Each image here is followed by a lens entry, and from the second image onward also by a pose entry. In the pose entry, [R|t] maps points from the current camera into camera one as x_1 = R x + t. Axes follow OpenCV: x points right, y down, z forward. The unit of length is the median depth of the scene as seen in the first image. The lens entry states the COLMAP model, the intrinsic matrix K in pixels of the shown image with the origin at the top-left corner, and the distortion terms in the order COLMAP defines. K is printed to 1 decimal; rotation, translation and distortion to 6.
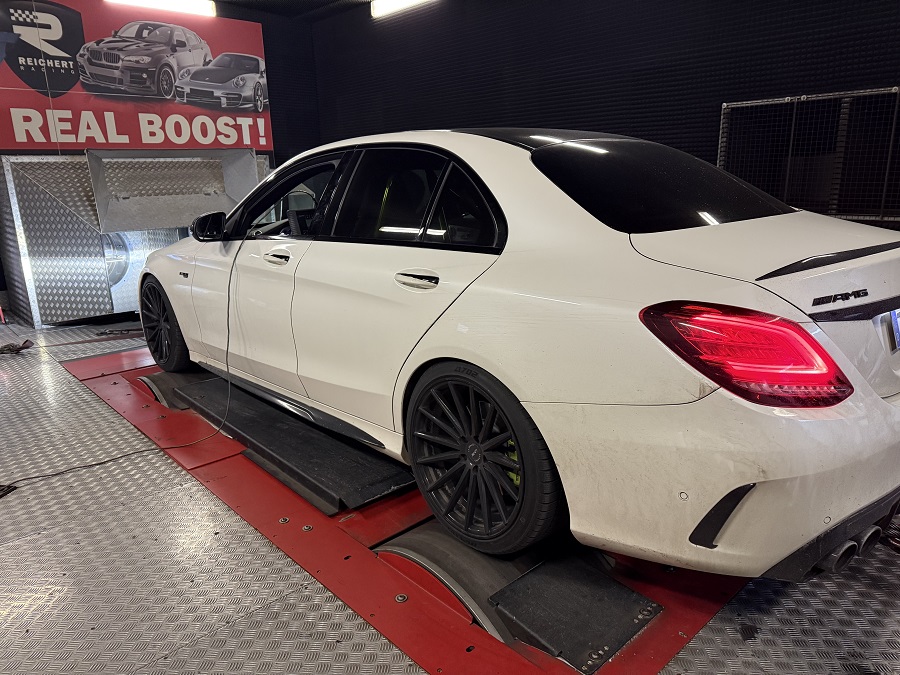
lens RADIAL K [[630.8, 0, 451.5], [0, 630.8, 341.8], [0, 0, 1]] dist [0.007877, -0.007636]
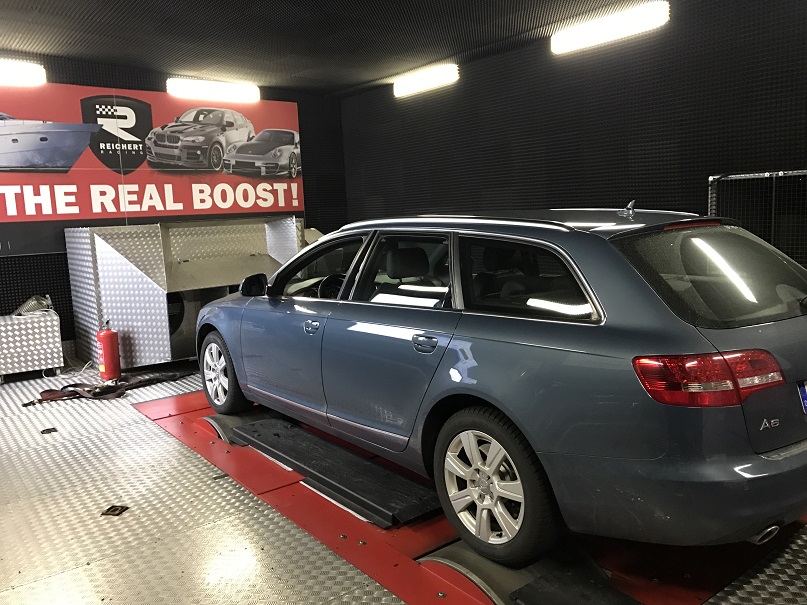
lens RADIAL K [[650.2, 0, 404.9], [0, 650.2, 298.8], [0, 0, 1]] dist [0.000148, 0.003254]
pose [[0.996030, -0.008242, -0.088639, -0.008238], [-0.003070, 0.991933, -0.126728, -0.007018], [0.088969, 0.126497, 0.987969, -0.105796]]
